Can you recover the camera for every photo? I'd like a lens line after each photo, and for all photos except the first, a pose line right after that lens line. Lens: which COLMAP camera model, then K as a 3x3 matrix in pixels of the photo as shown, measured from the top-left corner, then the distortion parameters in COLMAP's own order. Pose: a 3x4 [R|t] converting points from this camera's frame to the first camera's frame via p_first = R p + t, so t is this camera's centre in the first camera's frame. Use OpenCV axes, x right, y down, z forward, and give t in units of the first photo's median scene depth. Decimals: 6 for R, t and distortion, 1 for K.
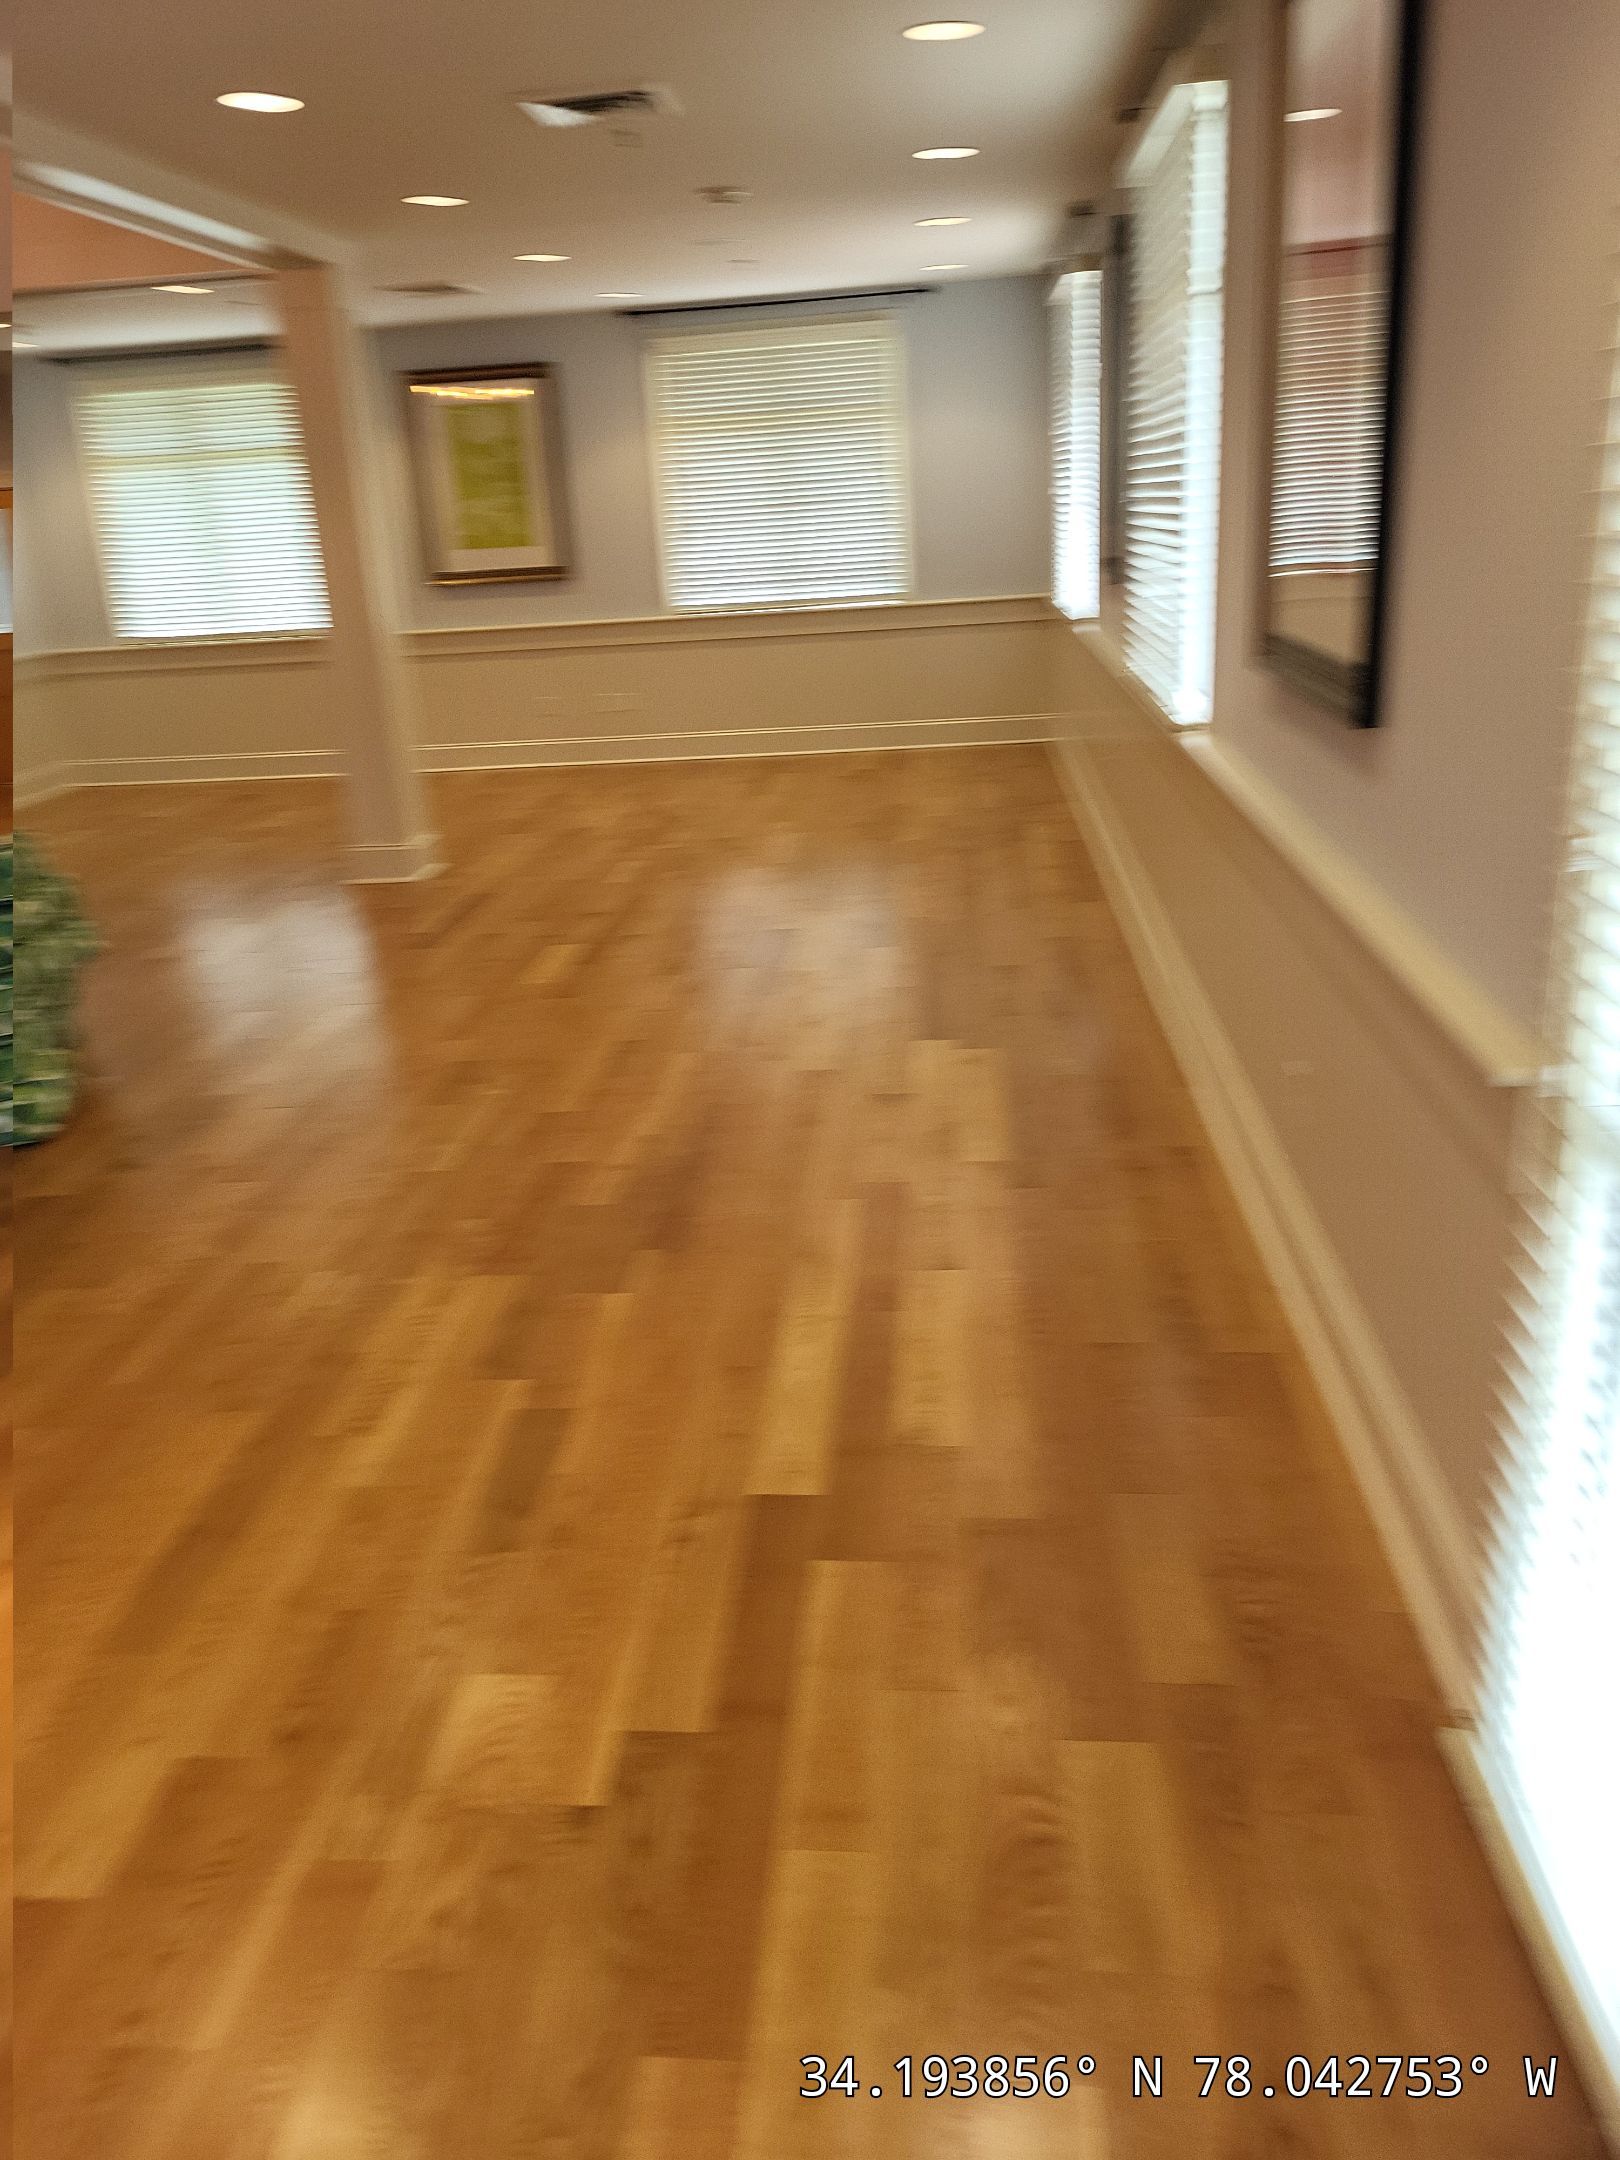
lens RADIAL K [[1665.3, 0, 758.9], [0, 1665.3, 1079.9], [0, 0, 1]] dist [0.072201, -0.062161]
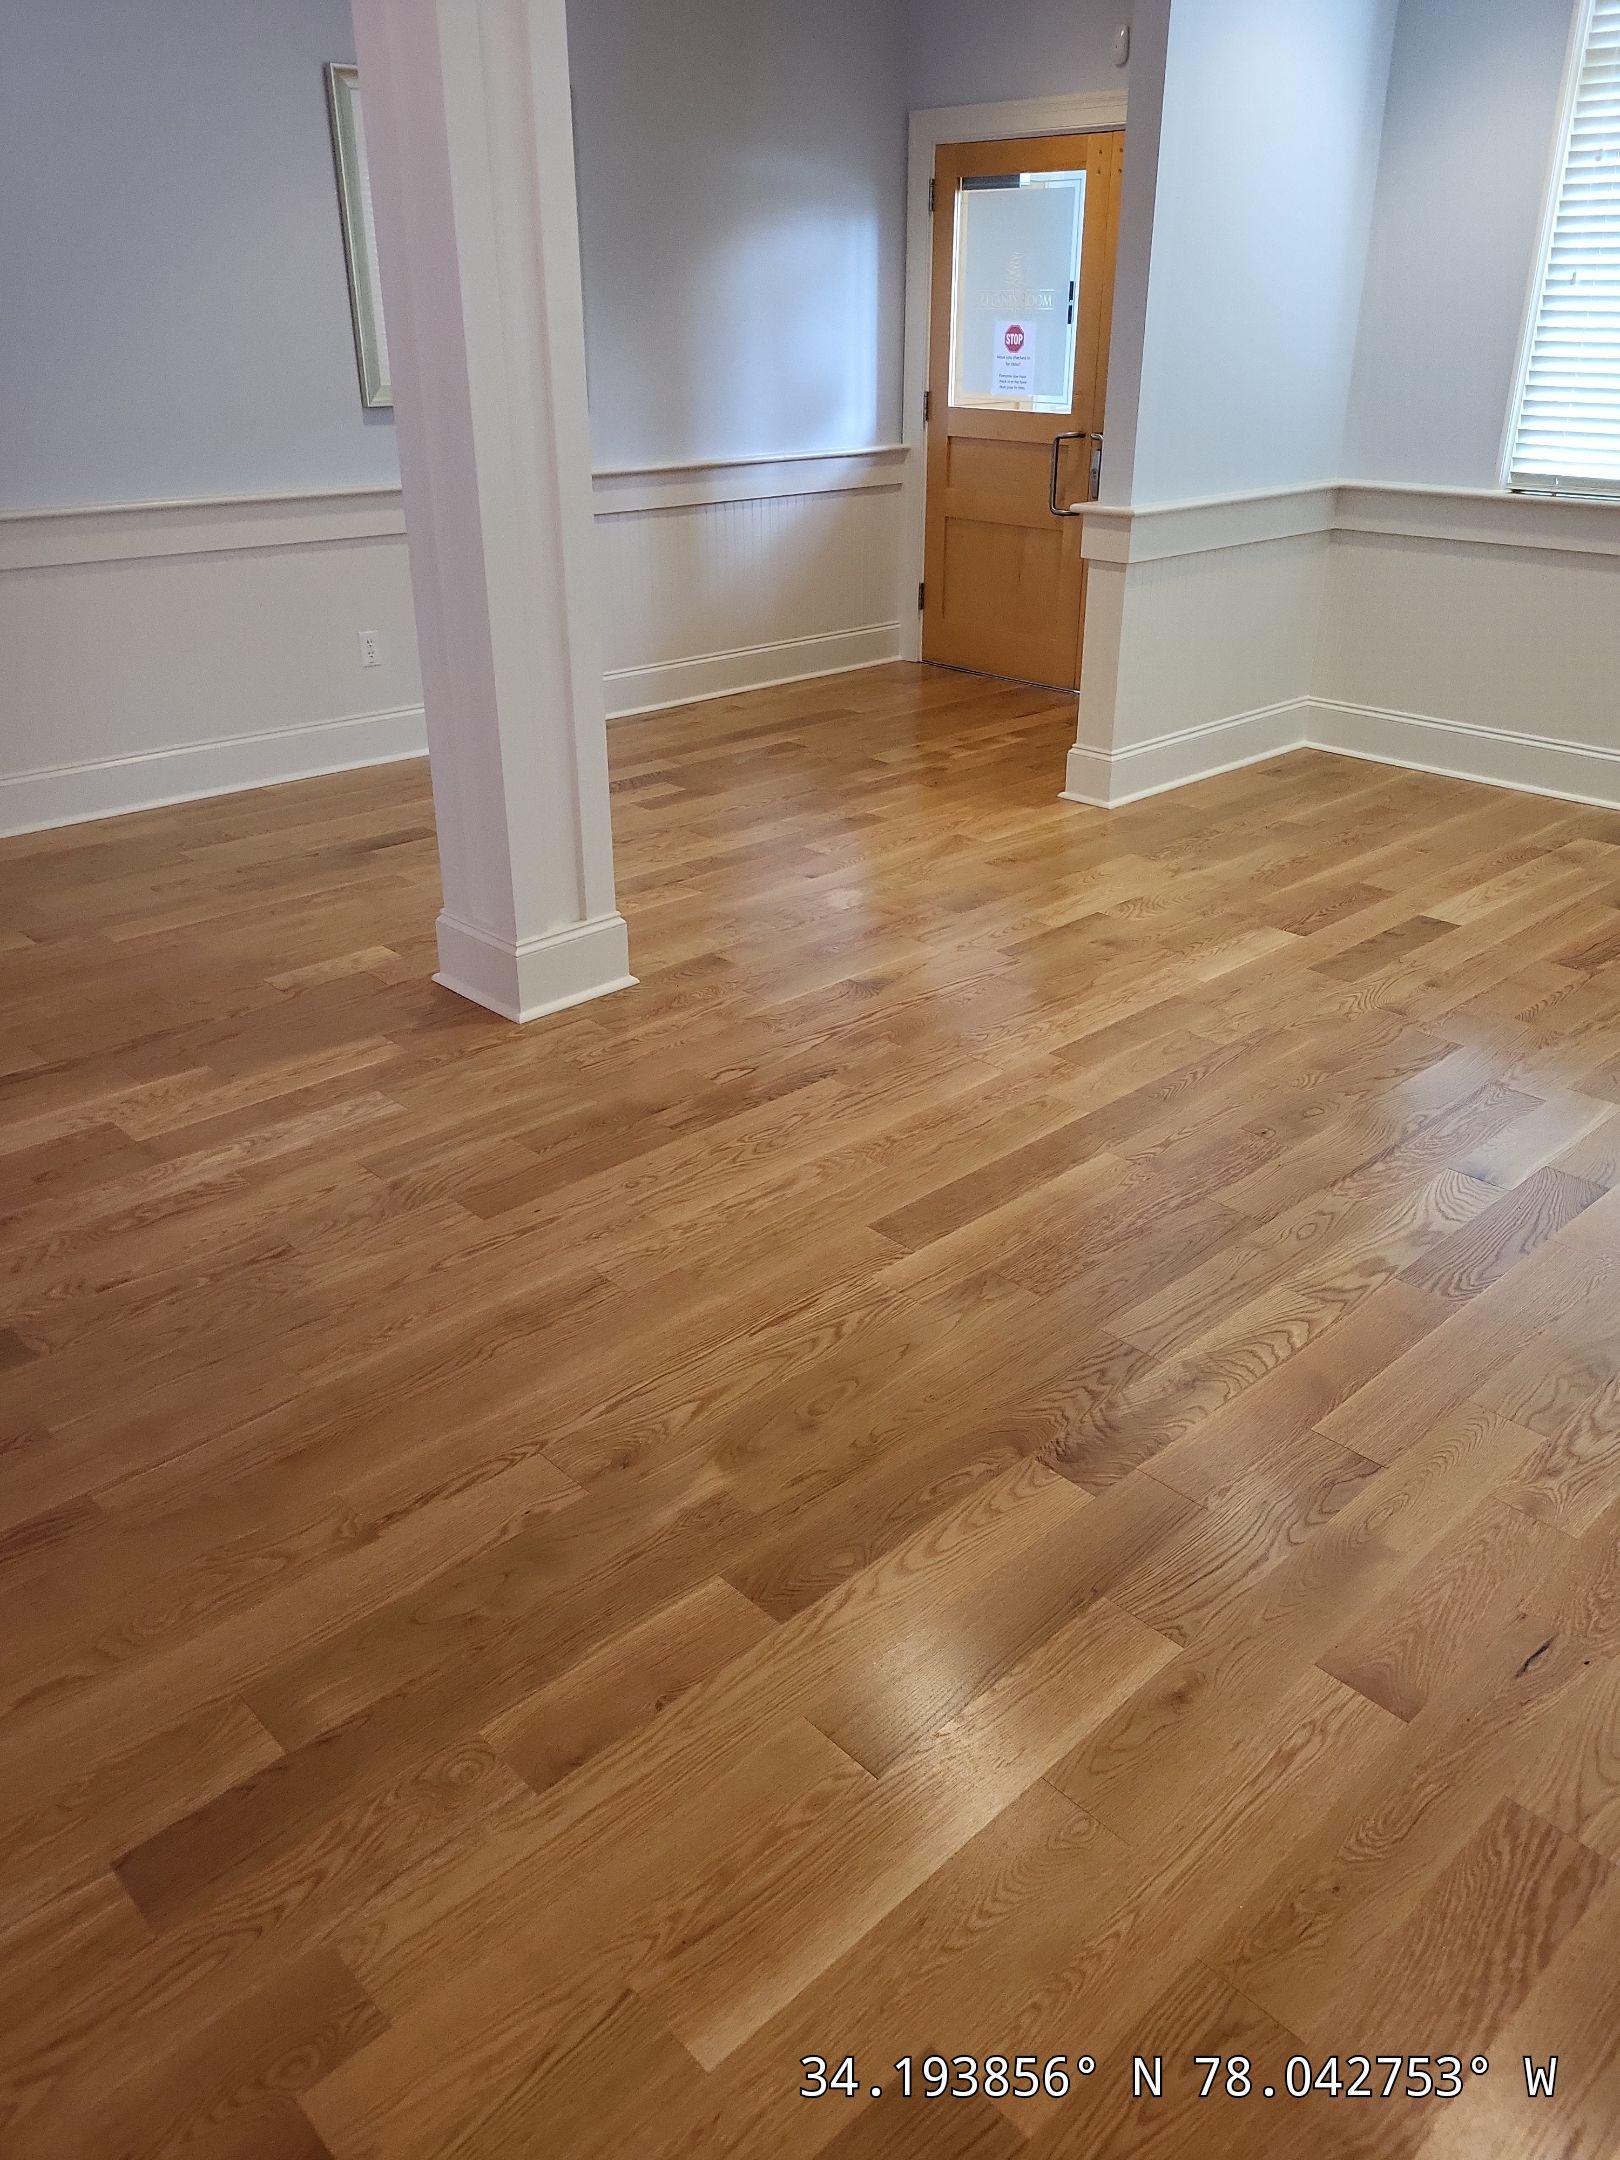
lens RADIAL K [[1637.1, 0, 801.4], [0, 1637.1, 1042.9], [0, 0, 1]] dist [0.069011, -0.062271]
pose [[0.765746, 0.323589, -0.555808, -0.325581], [-0.255544, 0.946143, 0.198772, -0.231036], [0.590195, -0.010176, 0.807197, 0.766746]]
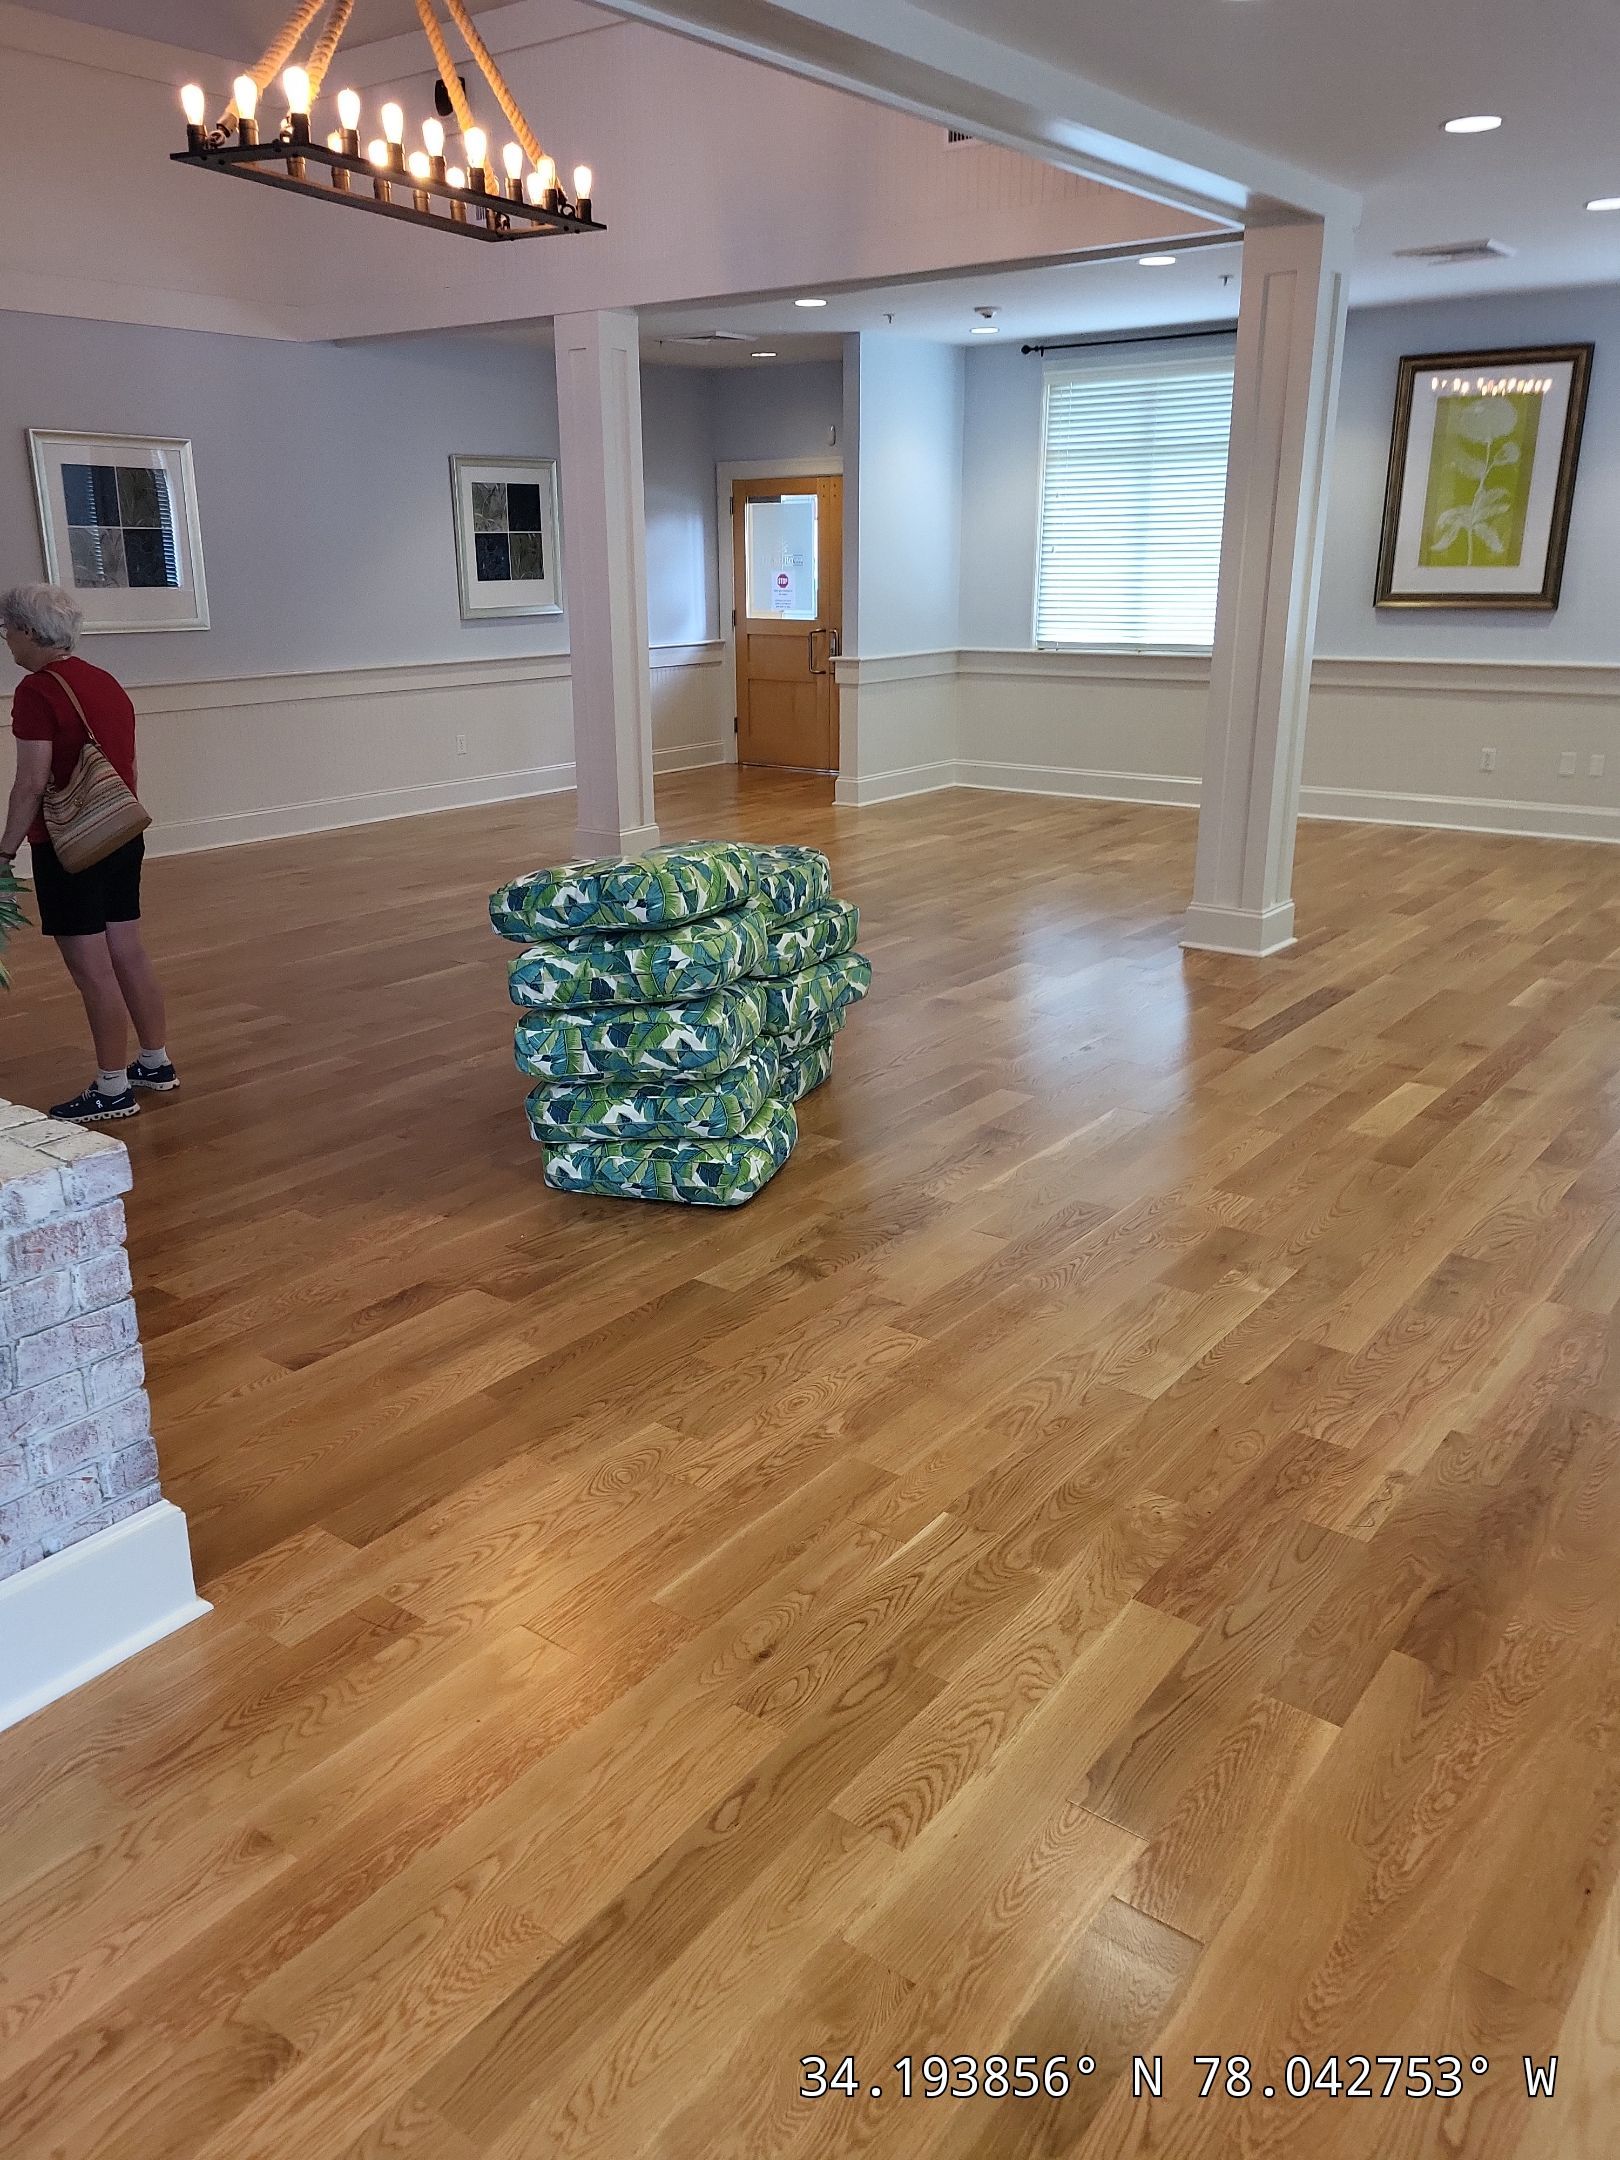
lens RADIAL K [[1665.3, 0, 758.9], [0, 1665.3, 1079.9], [0, 0, 1]] dist [0.072201, -0.062161]
pose [[0.854411, 0.211492, -0.474609, -0.007968], [-0.211691, 0.975857, 0.053760, -0.055656], [0.474520, 0.054537, 0.878554, 0.158040]]
